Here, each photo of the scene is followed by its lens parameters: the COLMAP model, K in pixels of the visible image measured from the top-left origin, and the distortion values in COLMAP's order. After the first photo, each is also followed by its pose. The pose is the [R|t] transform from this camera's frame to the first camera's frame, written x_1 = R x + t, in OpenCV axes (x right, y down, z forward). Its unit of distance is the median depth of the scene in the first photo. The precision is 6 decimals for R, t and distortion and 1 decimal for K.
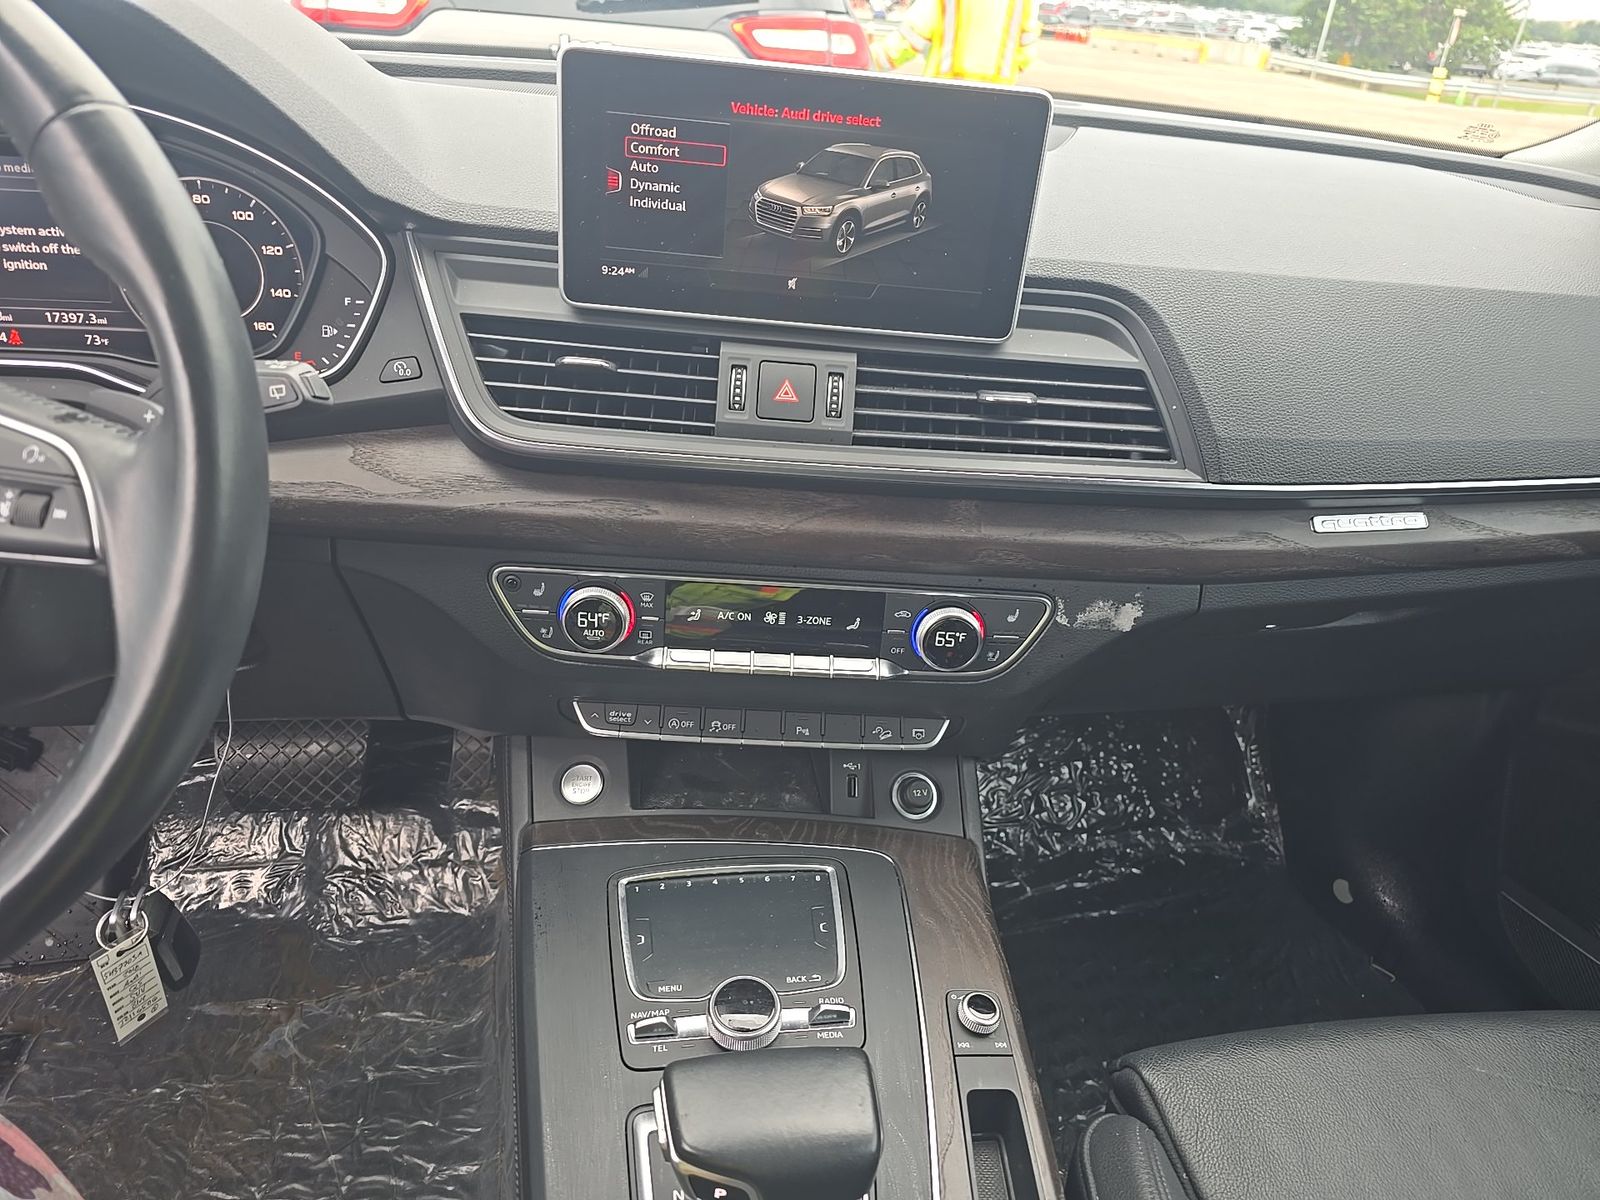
lens RADIAL K [[1067.5, 0, 802.7], [0, 1067.5, 597.0], [0, 0, 1]] dist [0.004278, -0.011176]
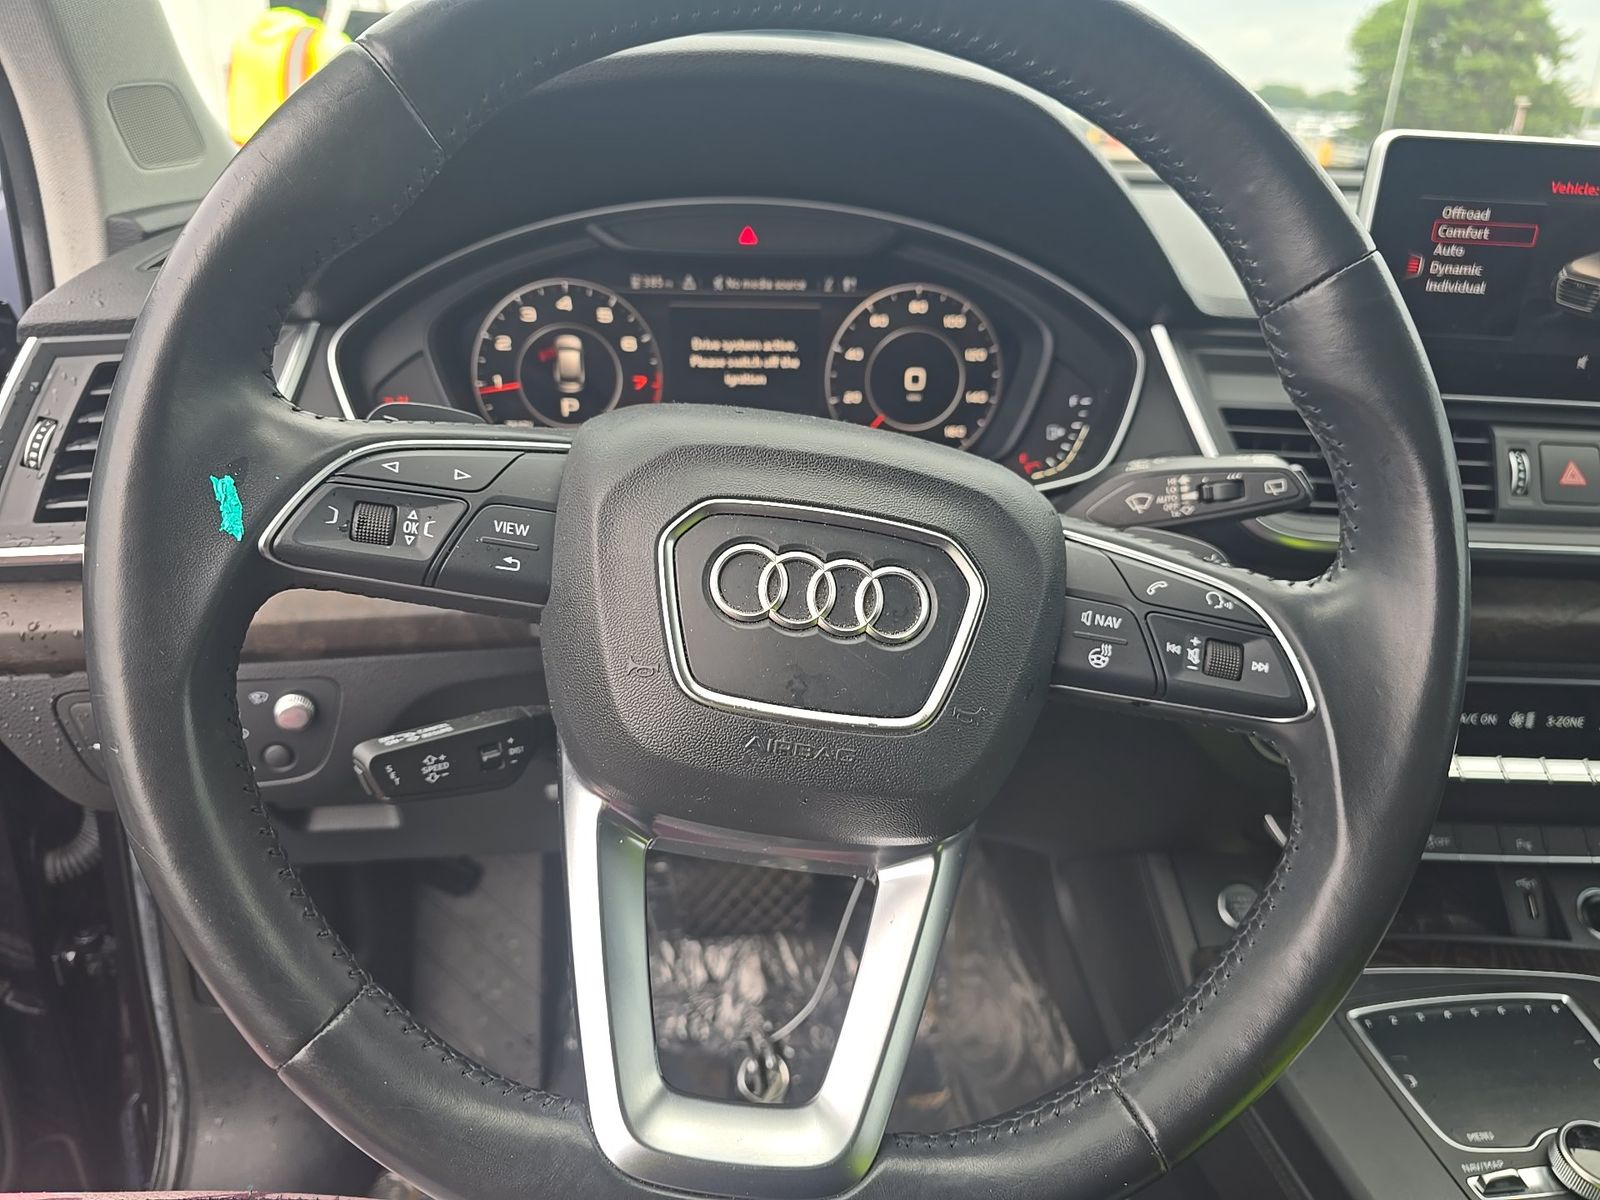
lens RADIAL K [[1067.5, 0, 797.7], [0, 1067.5, 564.1], [0, 0, 1]] dist [0.004278, -0.011176]
pose [[0.997373, -0.032518, -0.064728, -0.620644], [0.024148, 0.991721, -0.126118, -0.012892], [0.068294, 0.124224, 0.989901, 0.036565]]
